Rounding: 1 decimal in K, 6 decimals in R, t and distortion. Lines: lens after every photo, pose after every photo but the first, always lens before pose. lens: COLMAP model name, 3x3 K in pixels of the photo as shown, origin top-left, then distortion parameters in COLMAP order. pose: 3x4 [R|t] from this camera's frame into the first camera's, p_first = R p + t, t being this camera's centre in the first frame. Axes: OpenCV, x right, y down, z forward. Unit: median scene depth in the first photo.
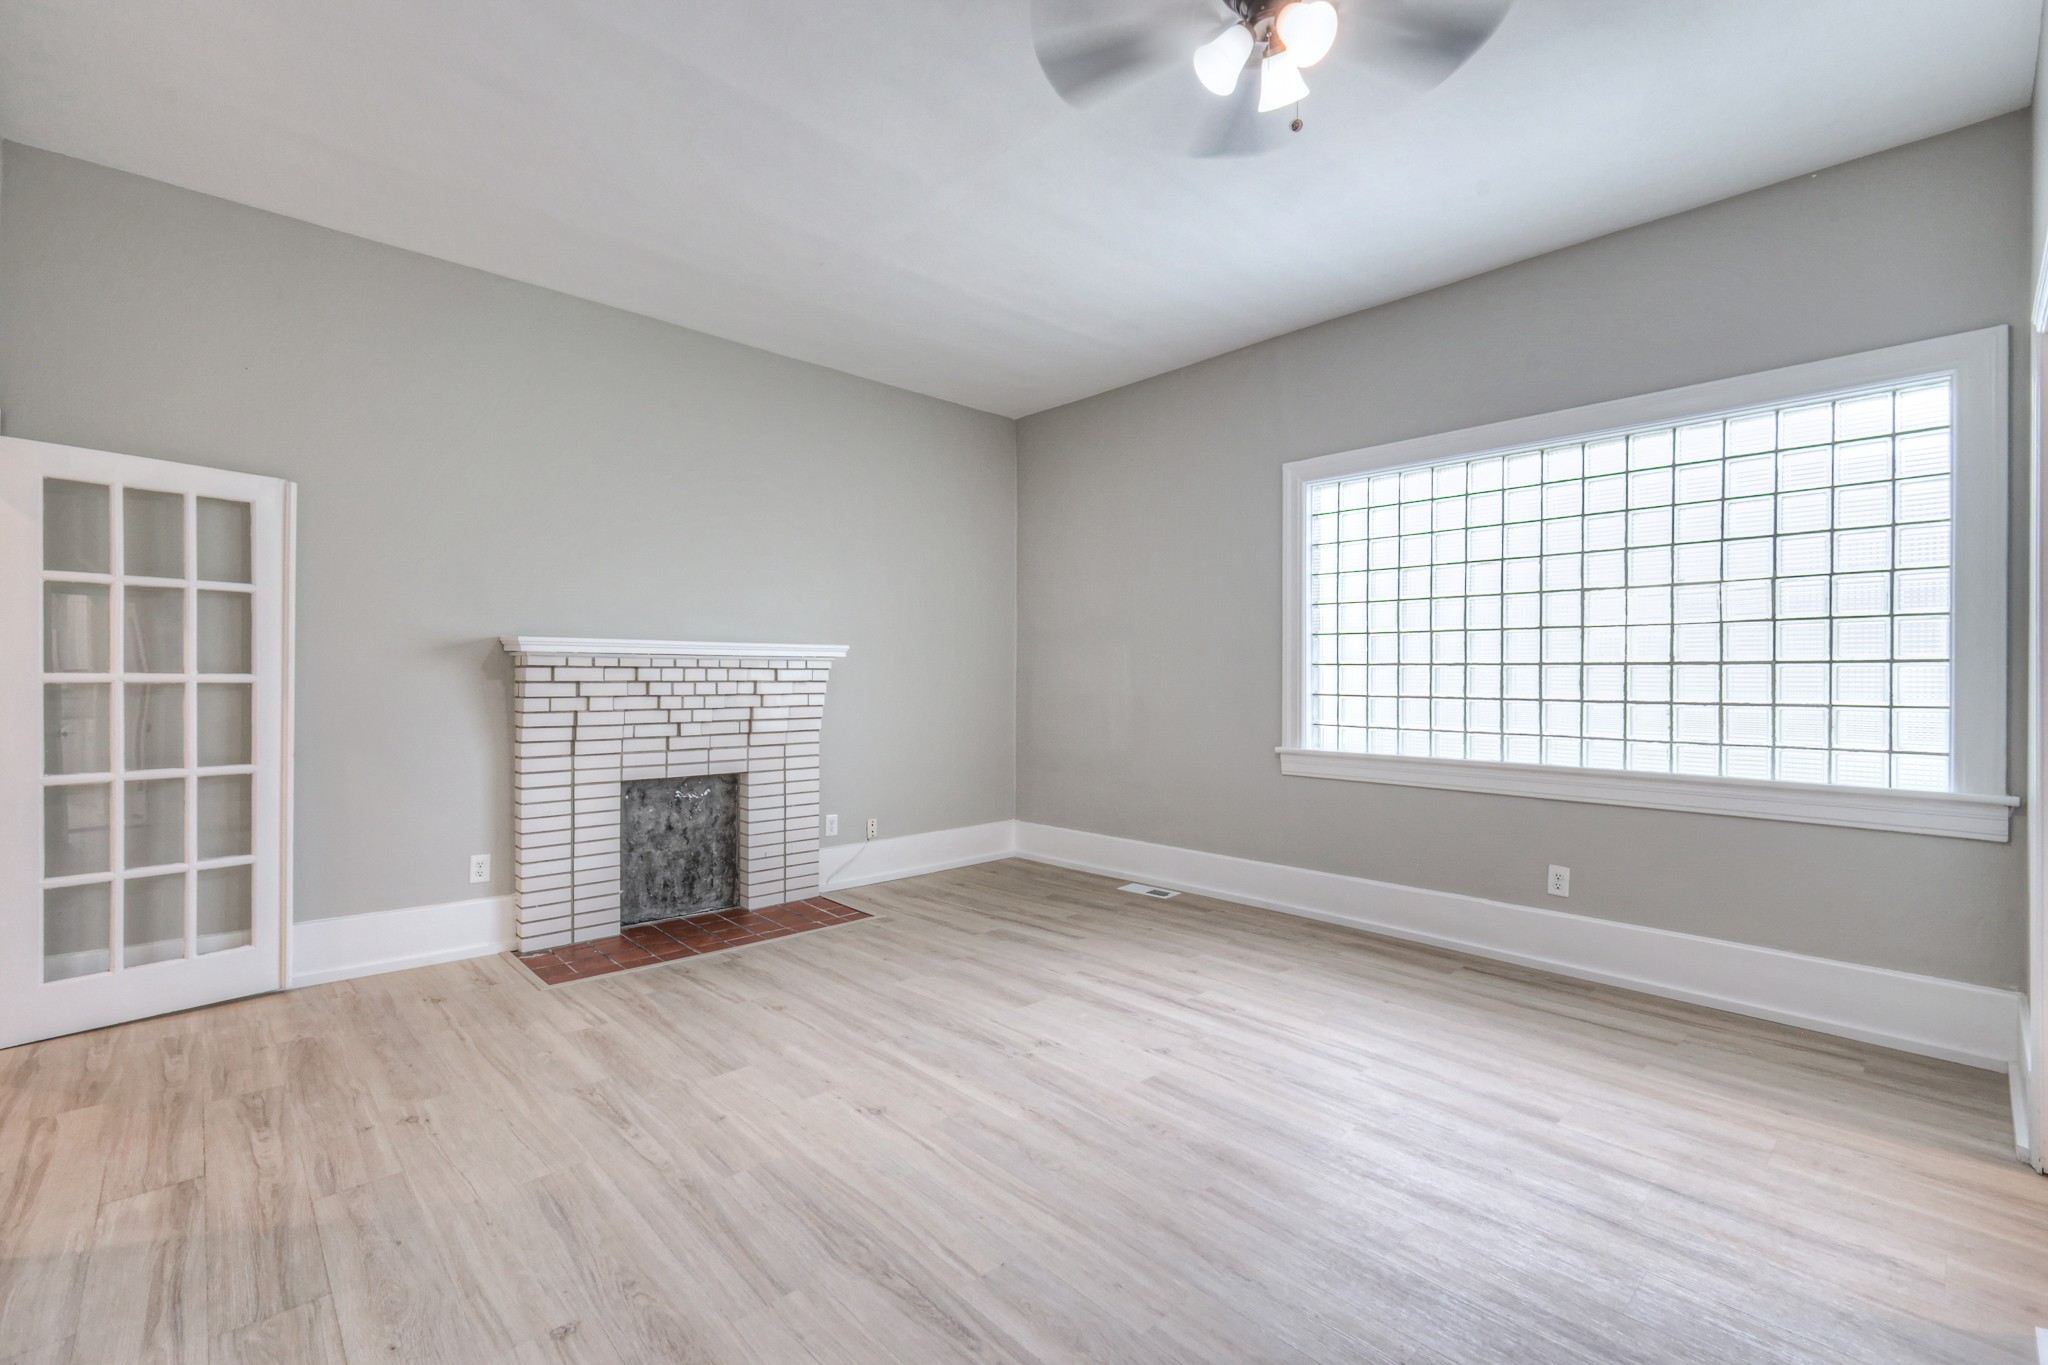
lens RADIAL K [[886.4, 0, 1024.0], [0, 886.4, 682.5], [0, 0, 1]] dist [0.001621, -0.000024]
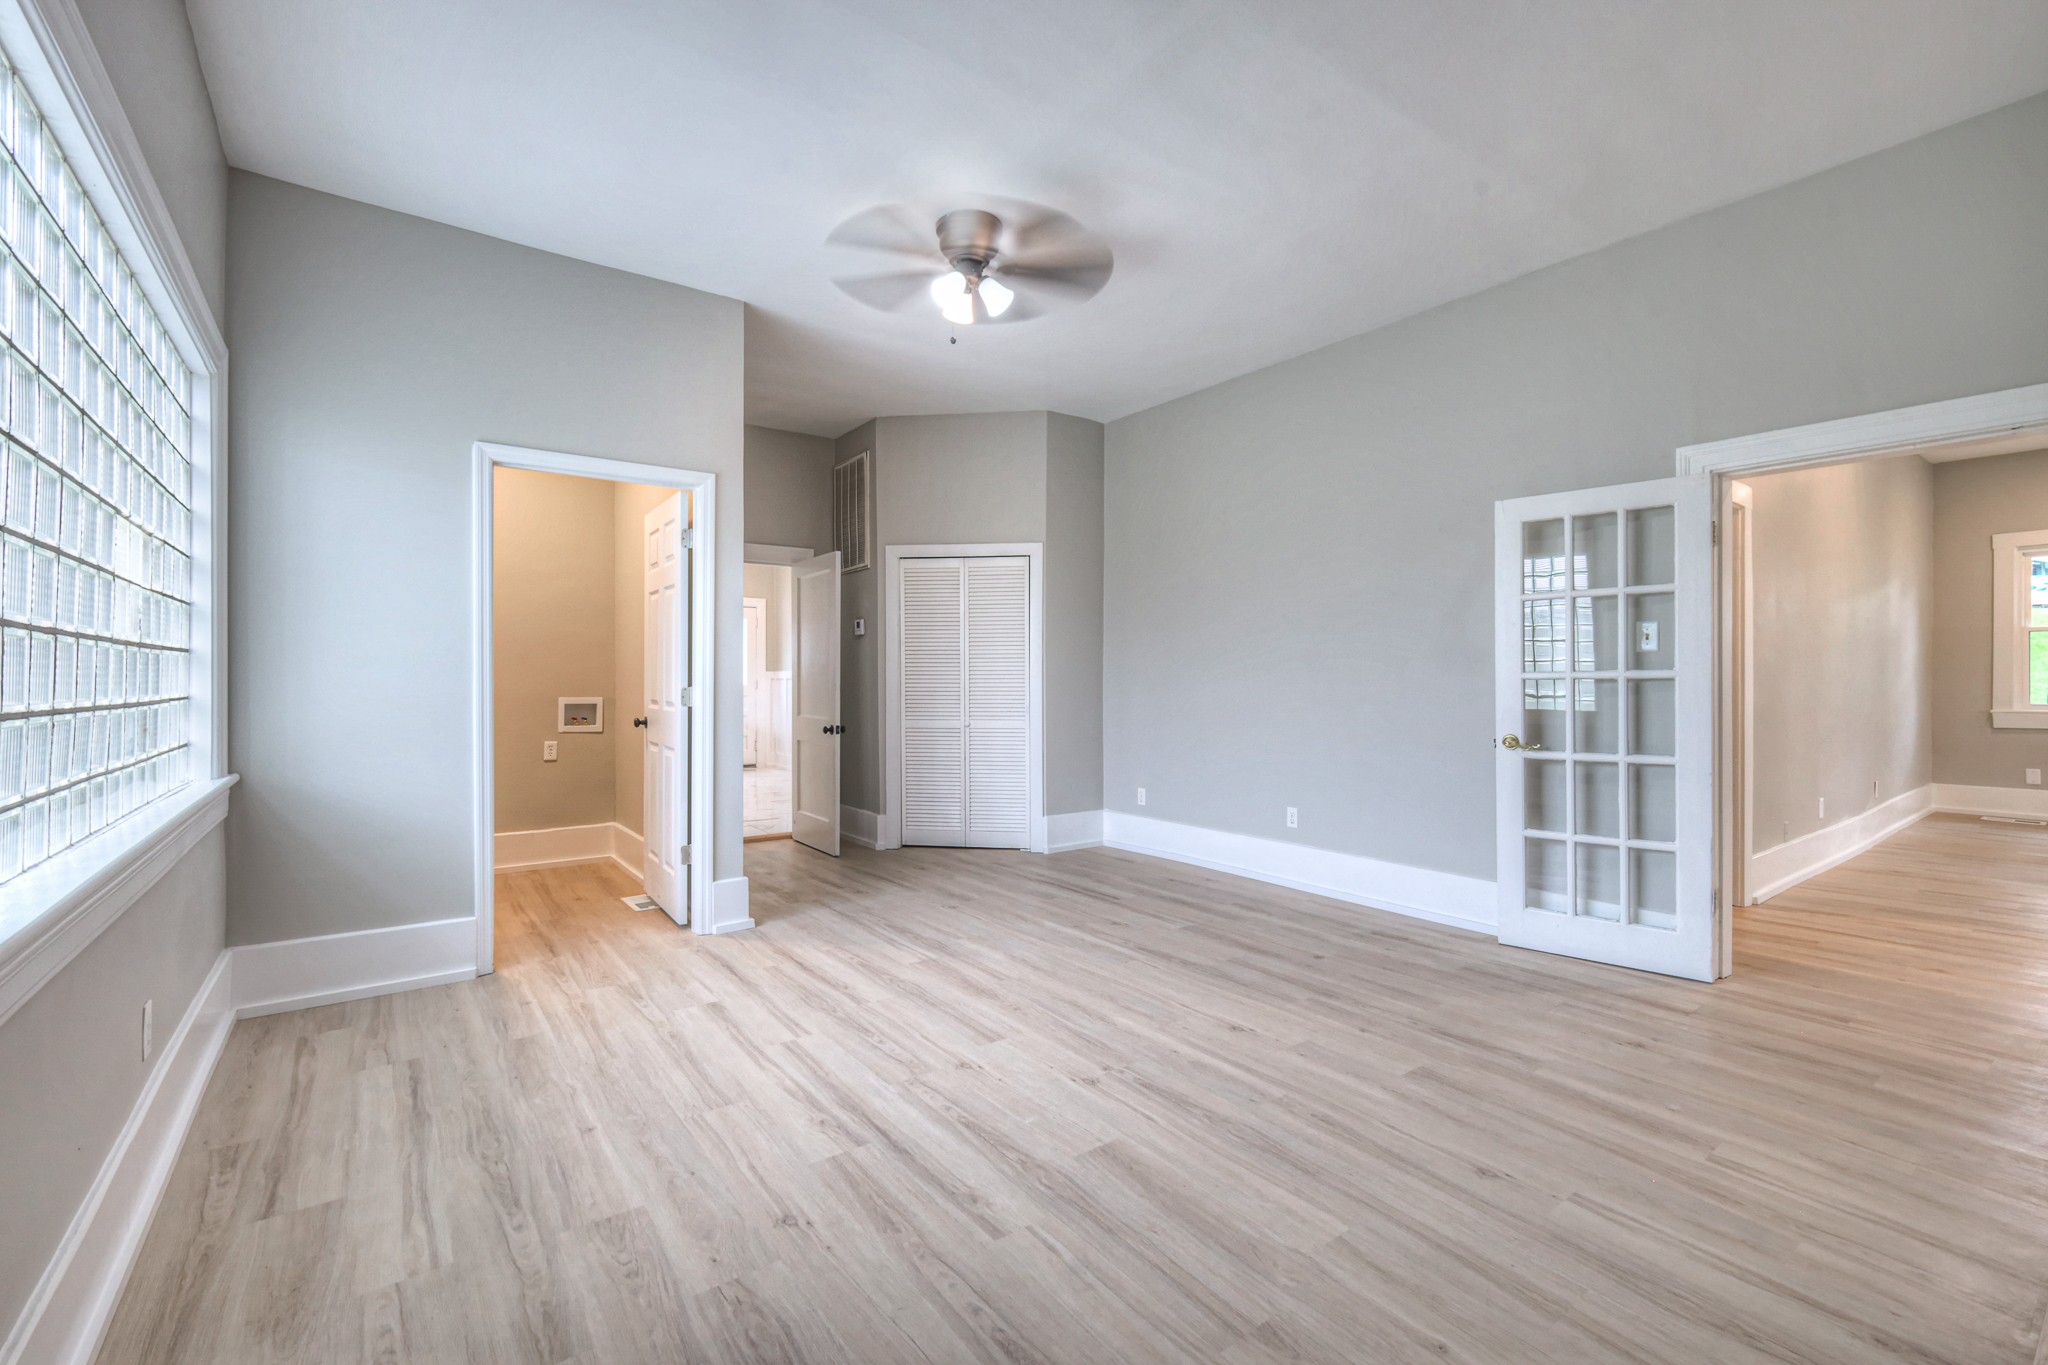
lens RADIAL K [[886.4, 0, 1024.0], [0, 886.4, 682.5], [0, 0, 1]] dist [0.001621, -0.000024]
pose [[-0.993613, -0.002390, 0.112816, -0.008749], [-0.000852, 0.999906, 0.013680, -0.002950], [-0.112838, 0.013497, -0.993522, 1.390814]]
